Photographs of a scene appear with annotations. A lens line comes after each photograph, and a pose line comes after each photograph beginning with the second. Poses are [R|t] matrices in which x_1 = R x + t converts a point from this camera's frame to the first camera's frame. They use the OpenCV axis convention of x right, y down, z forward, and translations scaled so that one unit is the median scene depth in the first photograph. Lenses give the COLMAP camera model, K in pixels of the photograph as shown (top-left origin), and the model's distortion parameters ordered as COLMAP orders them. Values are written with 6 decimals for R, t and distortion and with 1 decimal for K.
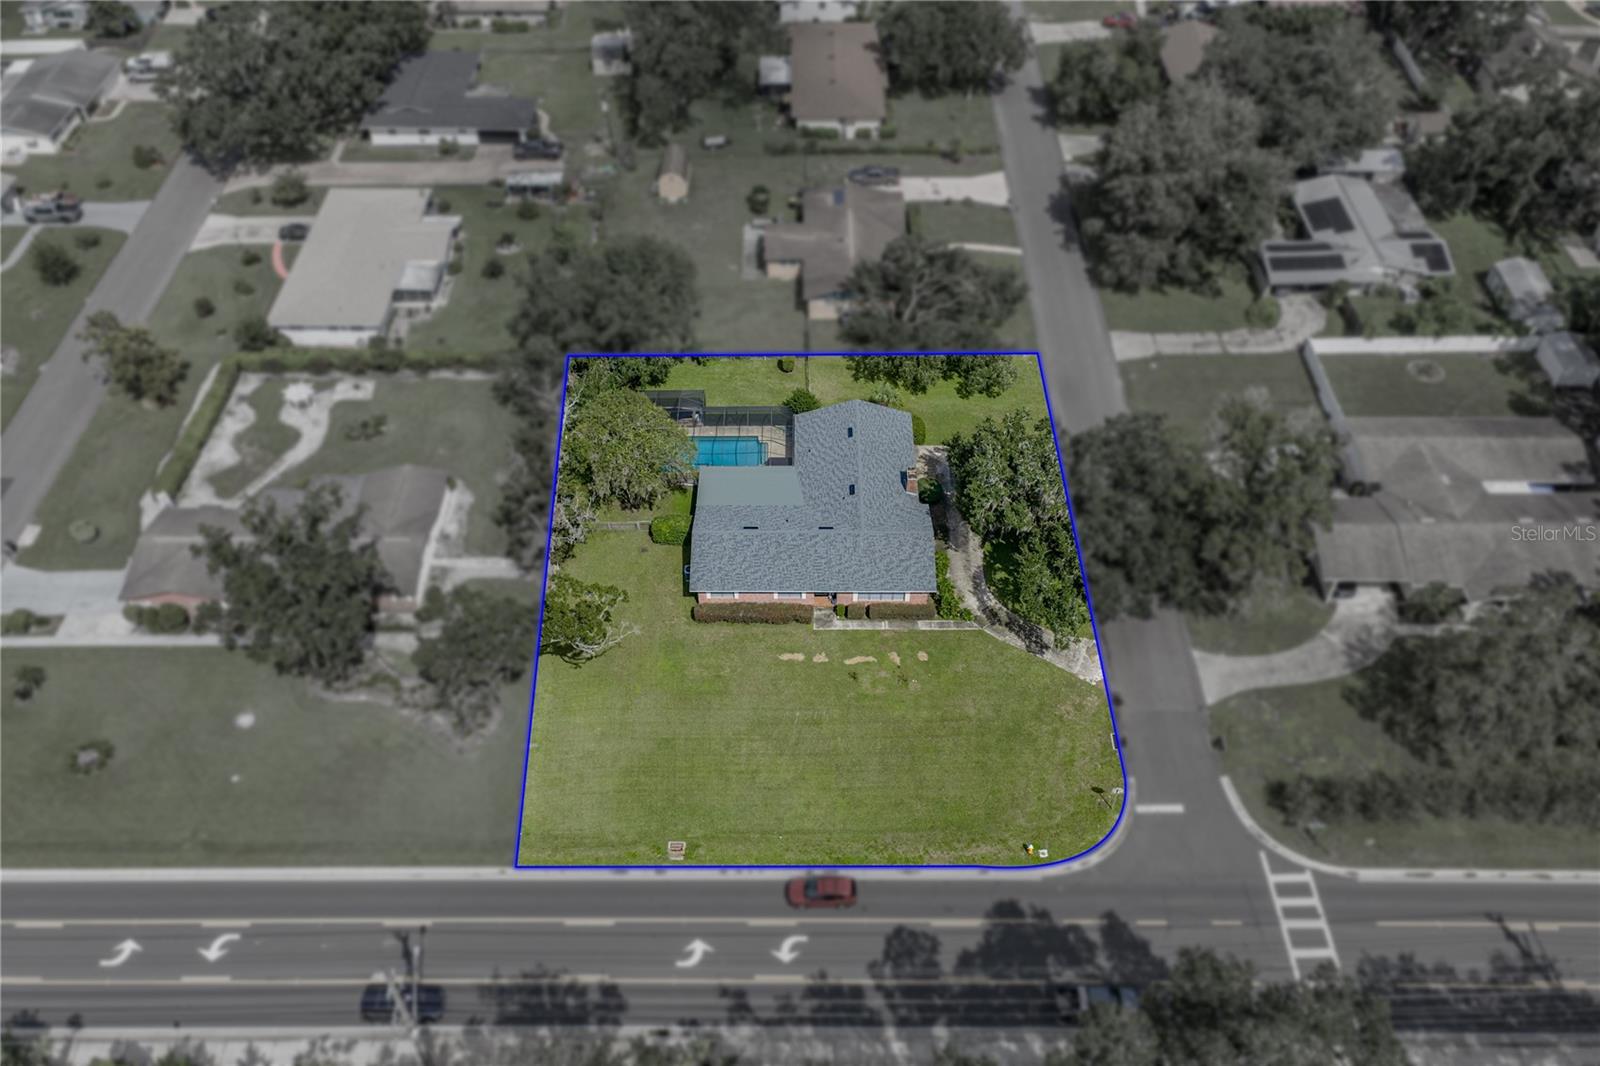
lens RADIAL K [[1337.7, 0, 798.6], [0, 1337.7, 530.1], [0, 0, 1]] dist [0.039786, -0.014223]
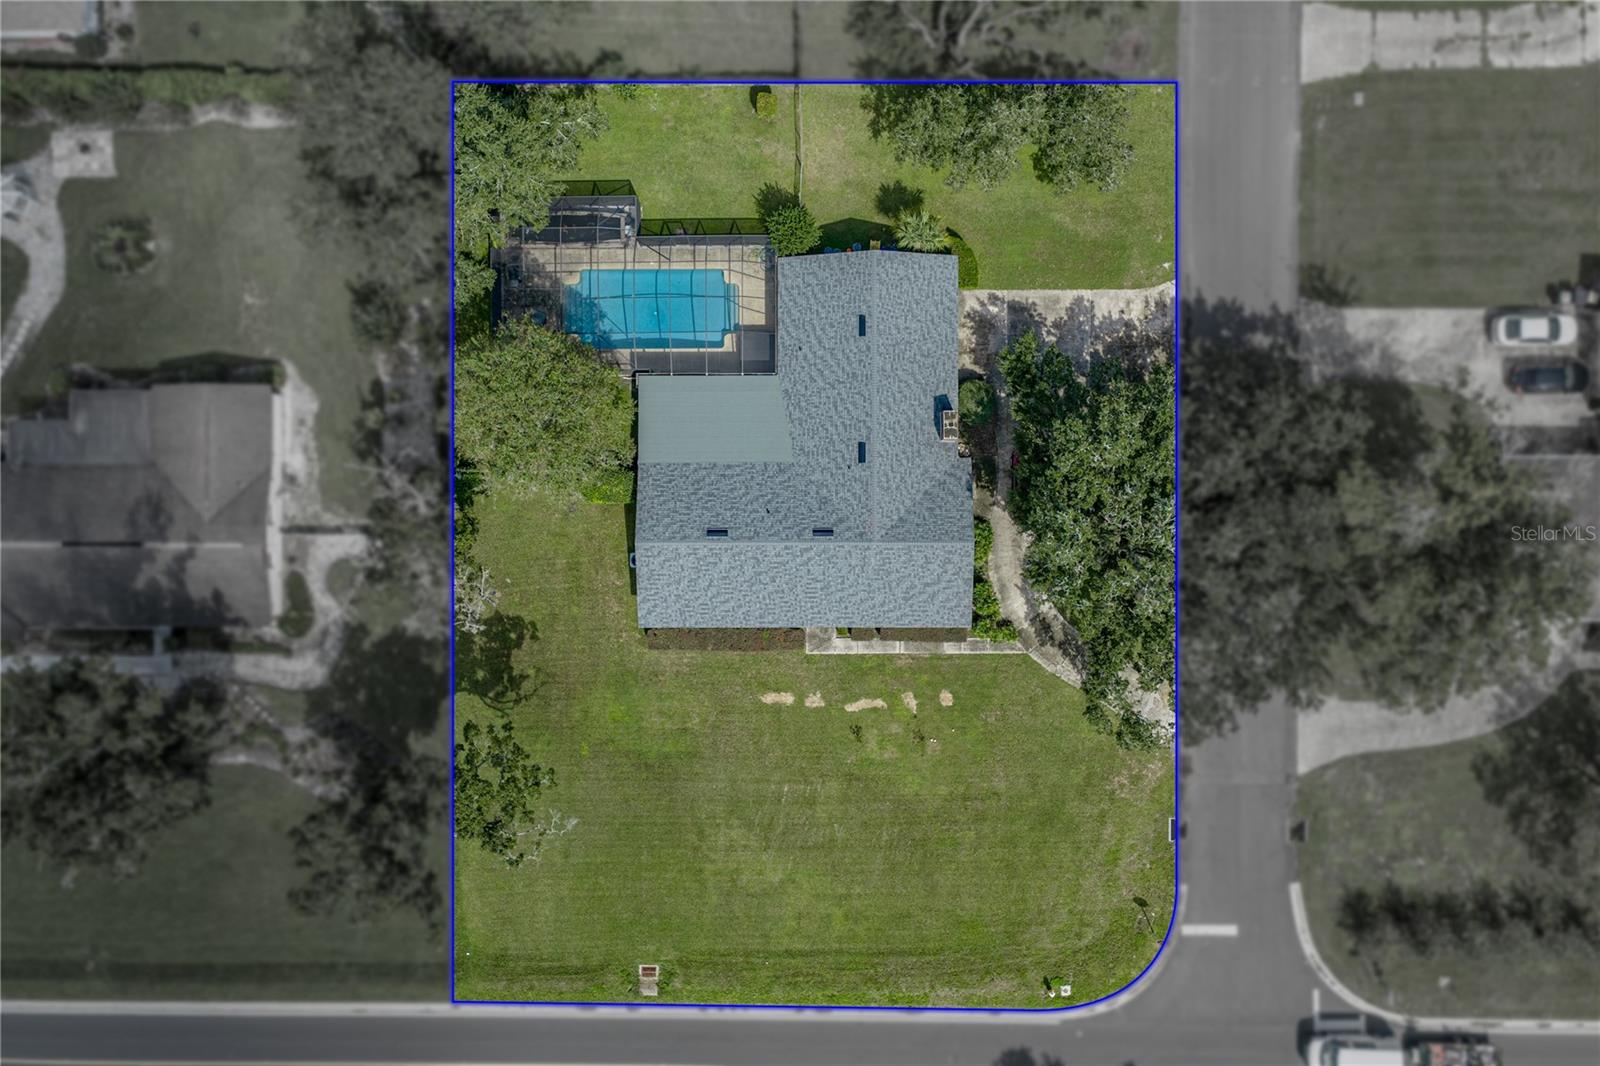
lens RADIAL K [[1337.7, 0, 802.6], [0, 1337.7, 534.1], [0, 0, 1]] dist [0.039786, -0.014223]
pose [[0.999963, -0.003854, -0.007740, 0.015258], [0.008209, 0.704331, 0.709825, -0.511853], [0.002716, -0.709862, 0.704336, 0.506857]]
